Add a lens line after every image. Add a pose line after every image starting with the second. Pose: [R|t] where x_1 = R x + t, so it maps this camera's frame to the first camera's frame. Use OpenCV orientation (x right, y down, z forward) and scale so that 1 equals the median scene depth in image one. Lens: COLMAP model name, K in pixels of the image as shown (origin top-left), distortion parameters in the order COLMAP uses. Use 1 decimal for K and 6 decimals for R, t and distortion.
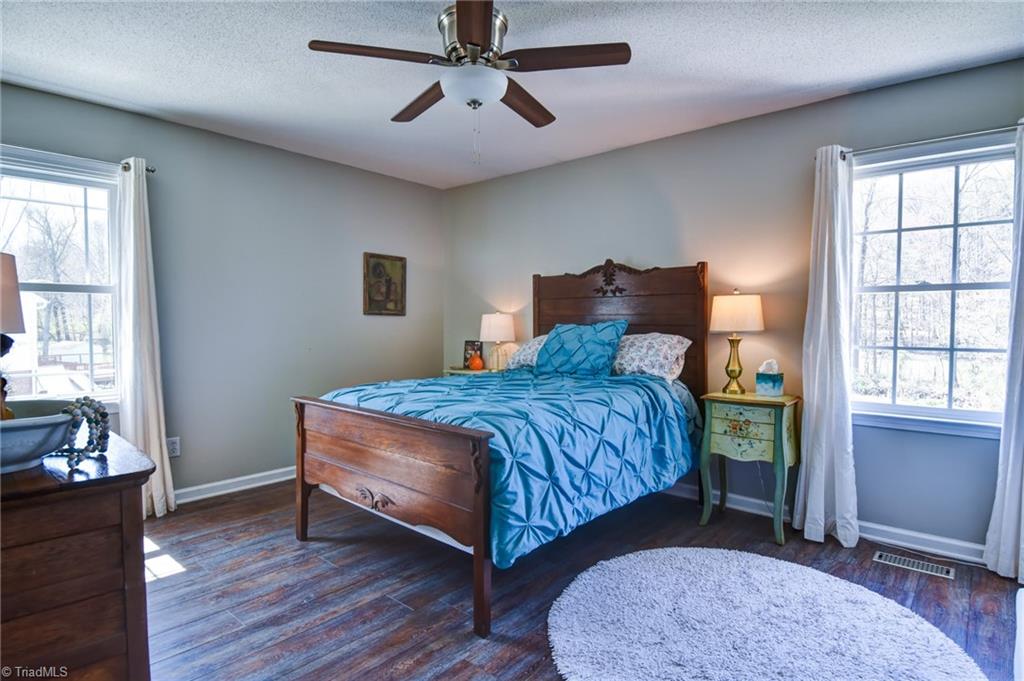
lens RADIAL K [[534.3, 0, 512.0], [0, 534.3, 340.5], [0, 0, 1]] dist [-0.000784, -0.000320]
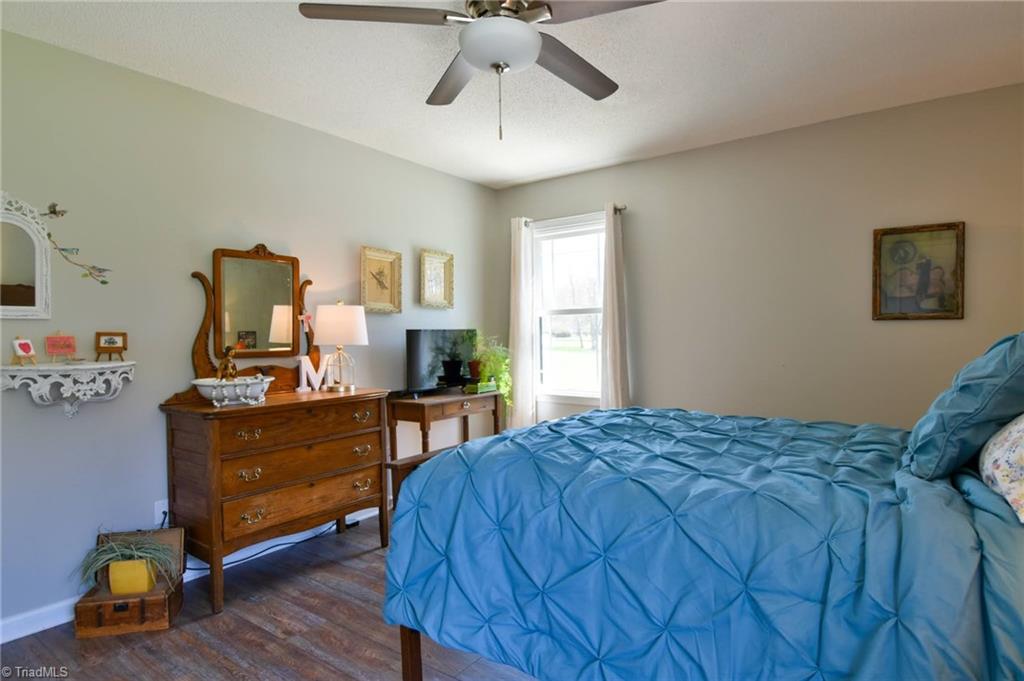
lens RADIAL K [[536.7, 0, 528.4], [0, 536.7, 345.1], [0, 0, 1]] dist [0.054384, -0.059619]
pose [[0.068756, 0.022928, -0.997370, 0.586103], [-0.035641, 0.999154, 0.020512, -0.021207], [0.996997, 0.034136, 0.069515, 0.753791]]
